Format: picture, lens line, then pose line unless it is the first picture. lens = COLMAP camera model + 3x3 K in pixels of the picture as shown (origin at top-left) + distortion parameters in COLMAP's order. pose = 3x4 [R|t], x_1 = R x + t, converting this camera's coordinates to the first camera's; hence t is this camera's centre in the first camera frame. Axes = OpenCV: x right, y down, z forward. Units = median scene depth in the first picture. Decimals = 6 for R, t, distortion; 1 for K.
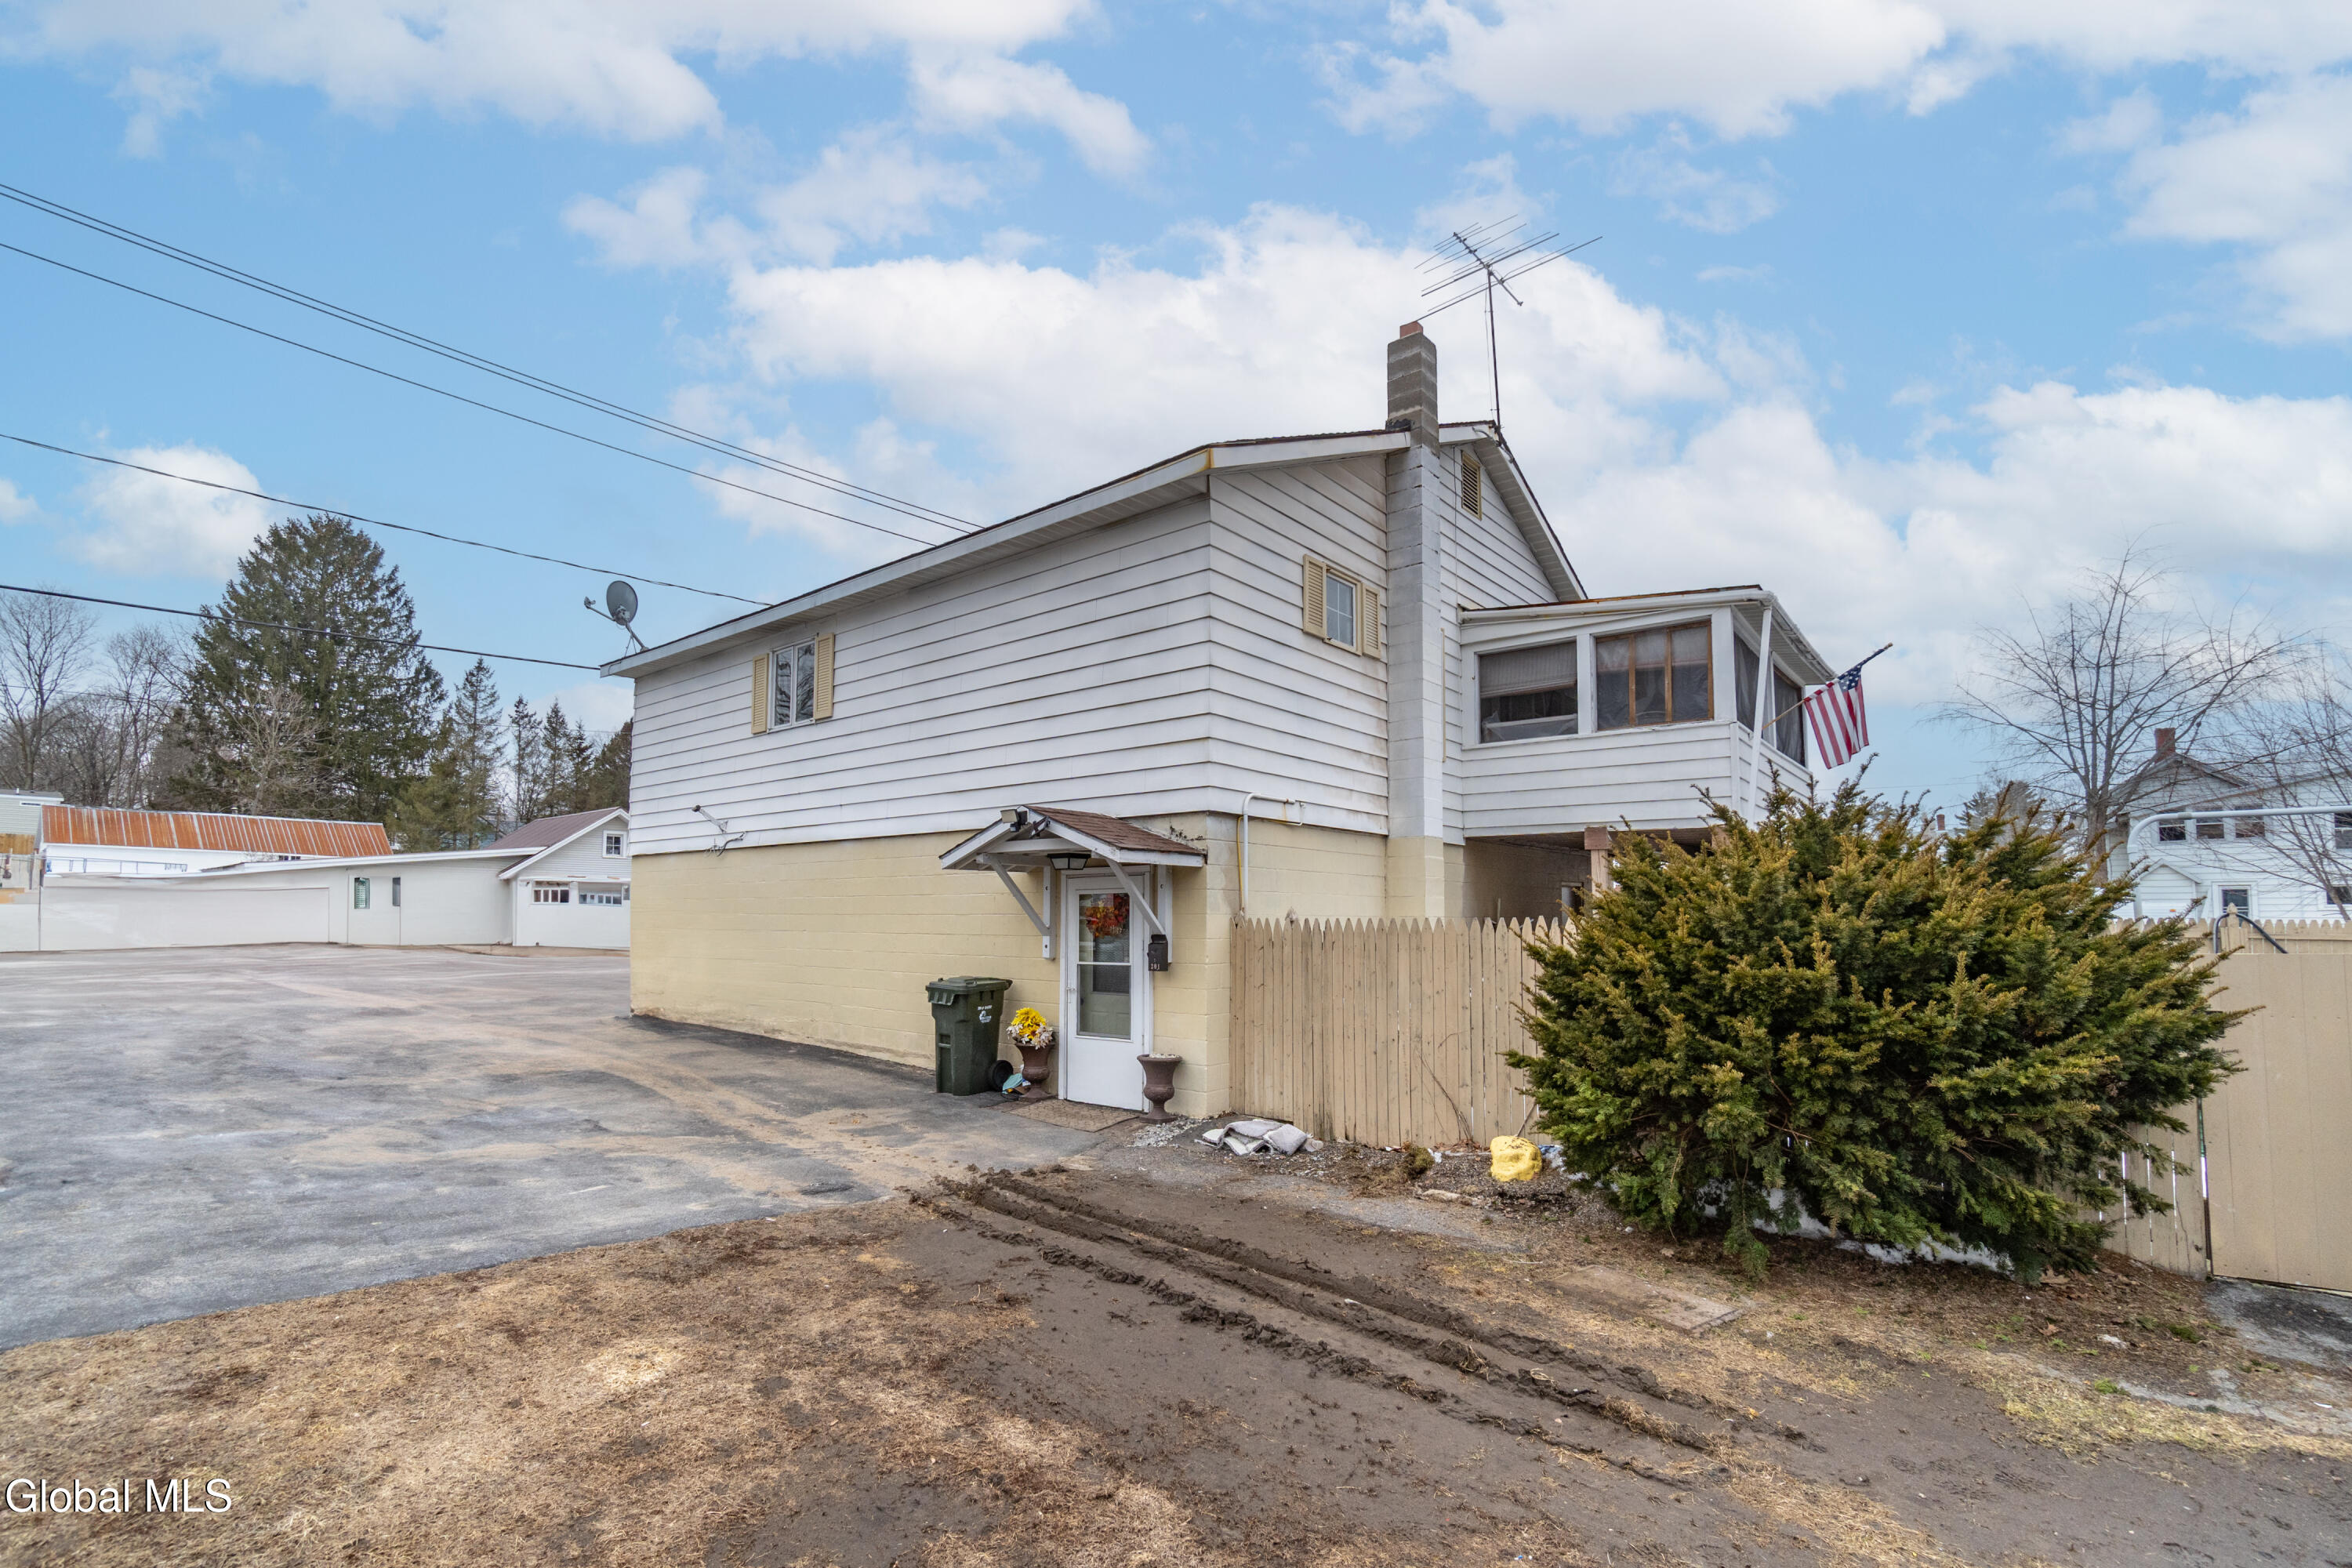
lens RADIAL K [[992.2, 0, 1202.5], [0, 992.2, 859.8], [0, 0, 1]] dist [-0.000342, -0.000276]
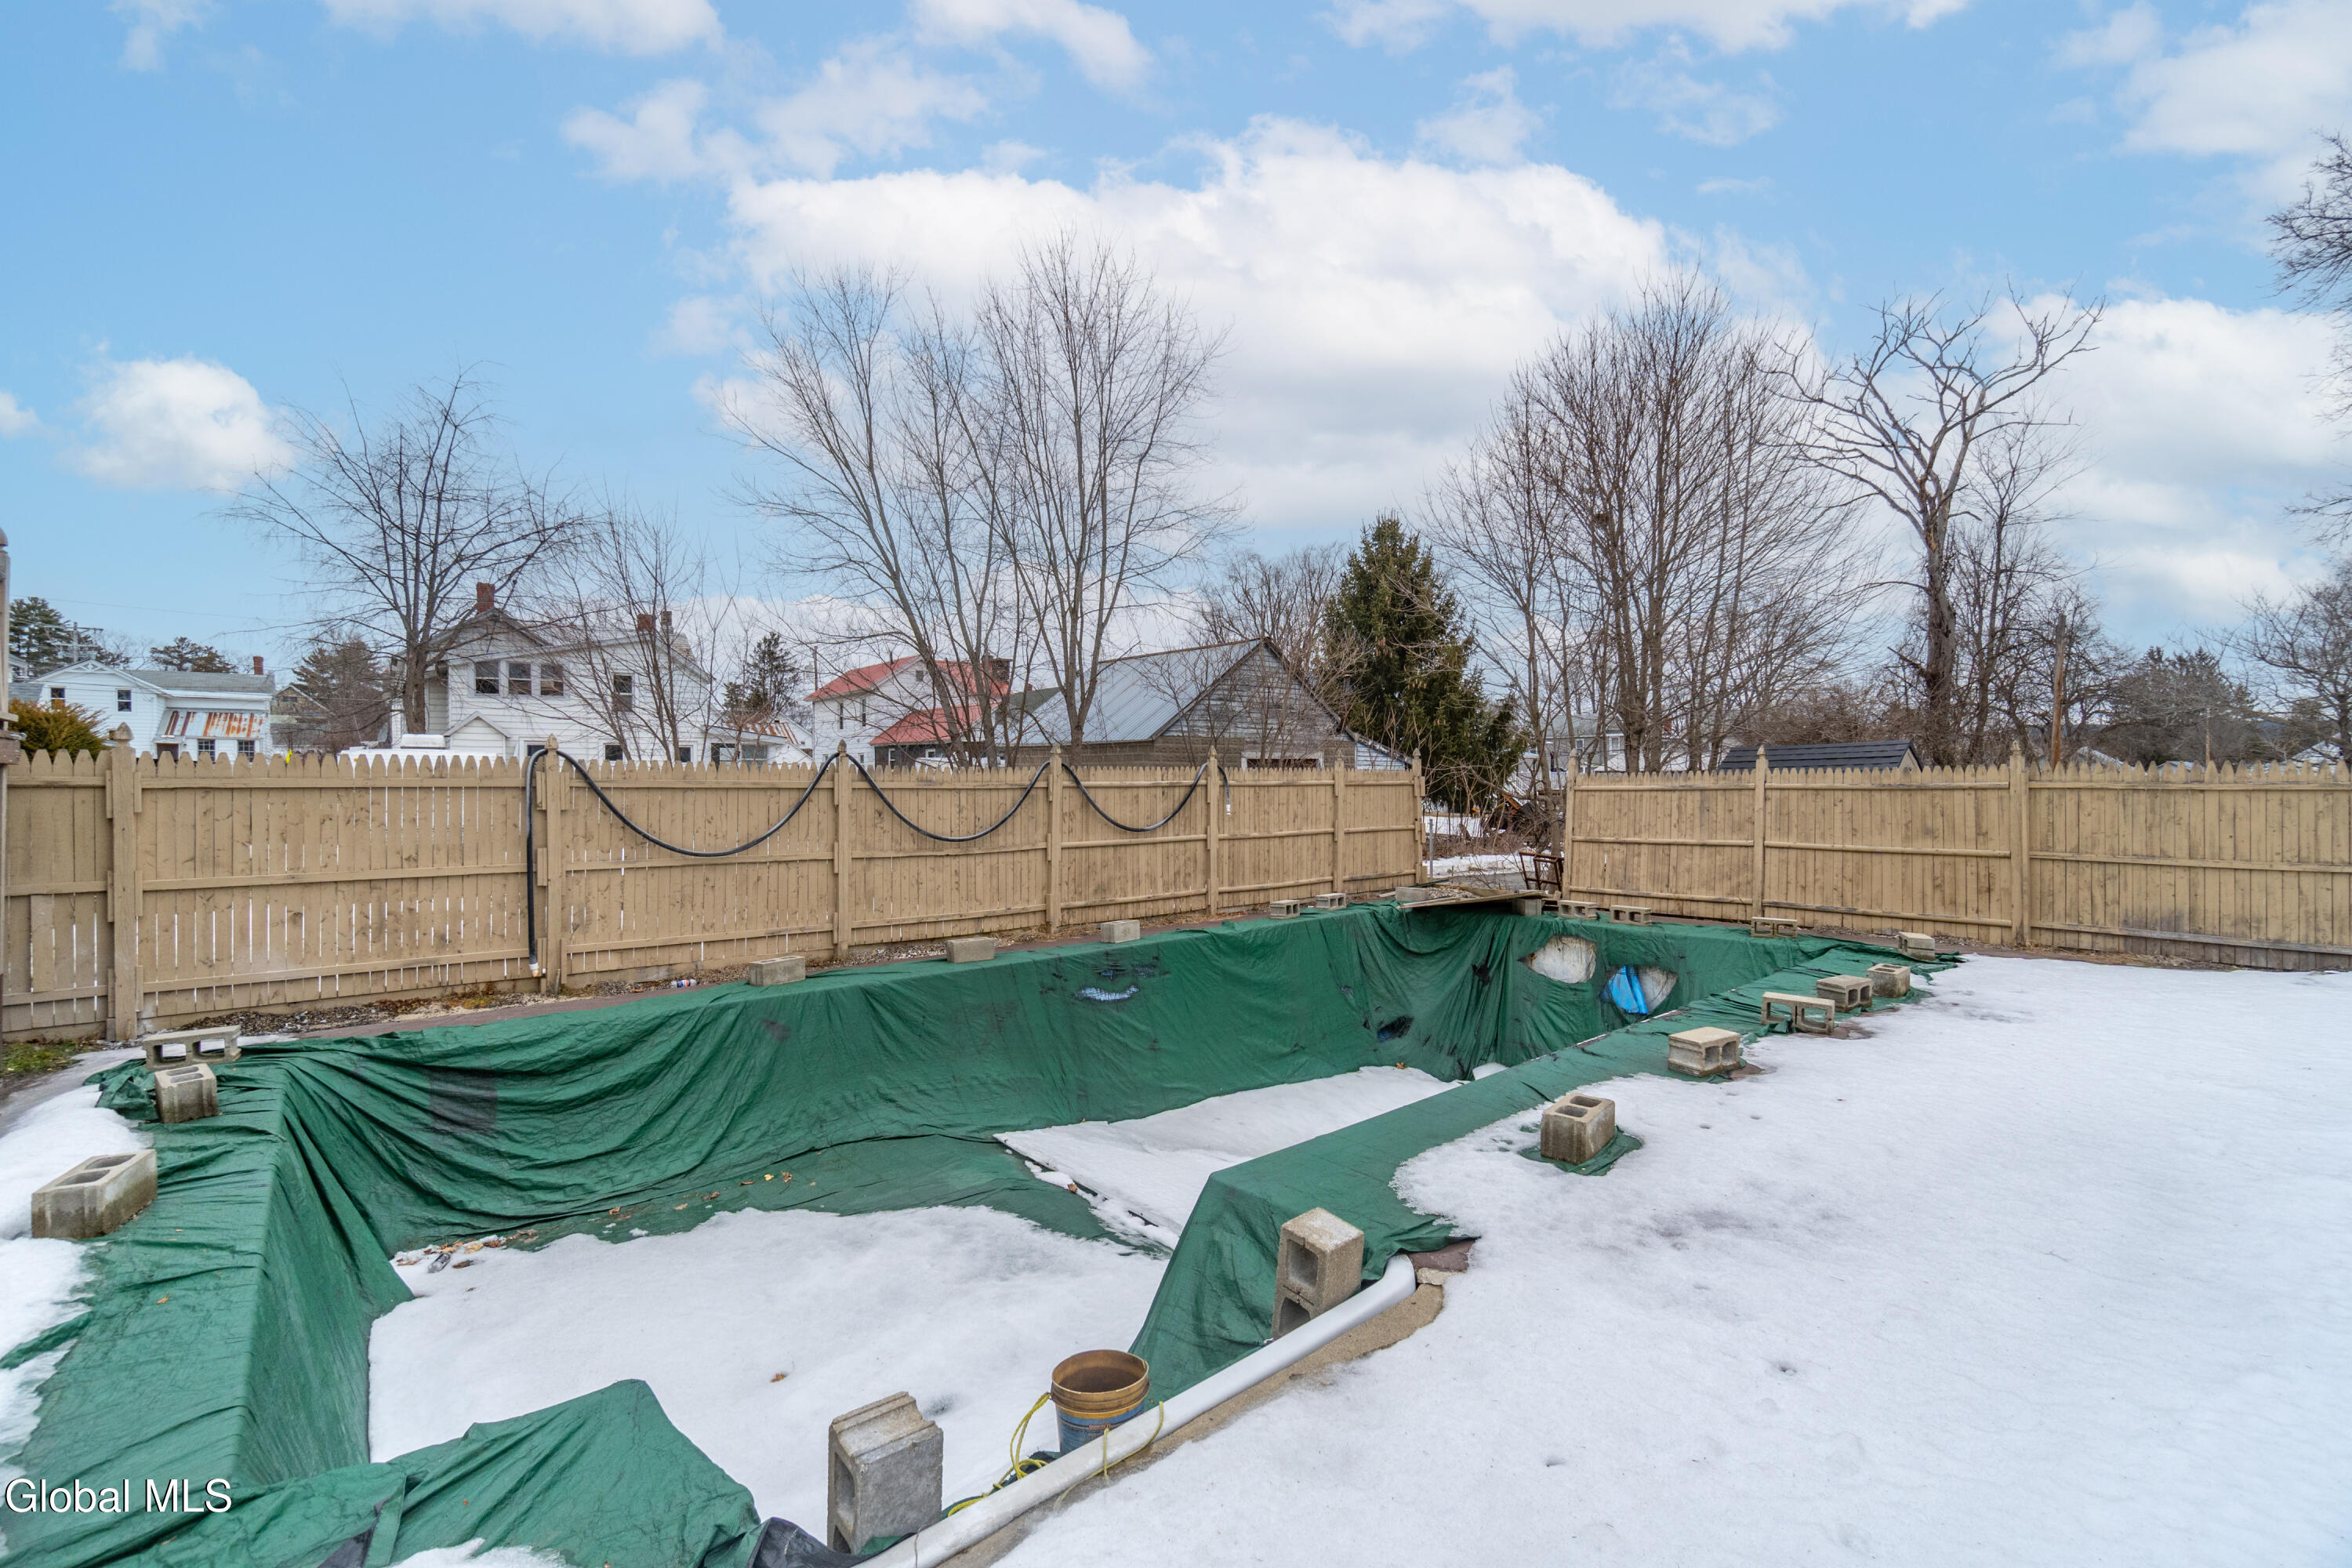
lens RADIAL K [[992.2, 0, 1175.7], [0, 992.2, 784.5], [0, 0, 1]] dist [-0.000342, -0.000276]
pose [[0.186294, -0.008770, 0.982455, 0.133192], [-0.056259, 0.998224, 0.019579, 0.012447], [-0.980882, -0.058919, 0.185470, 0.137373]]
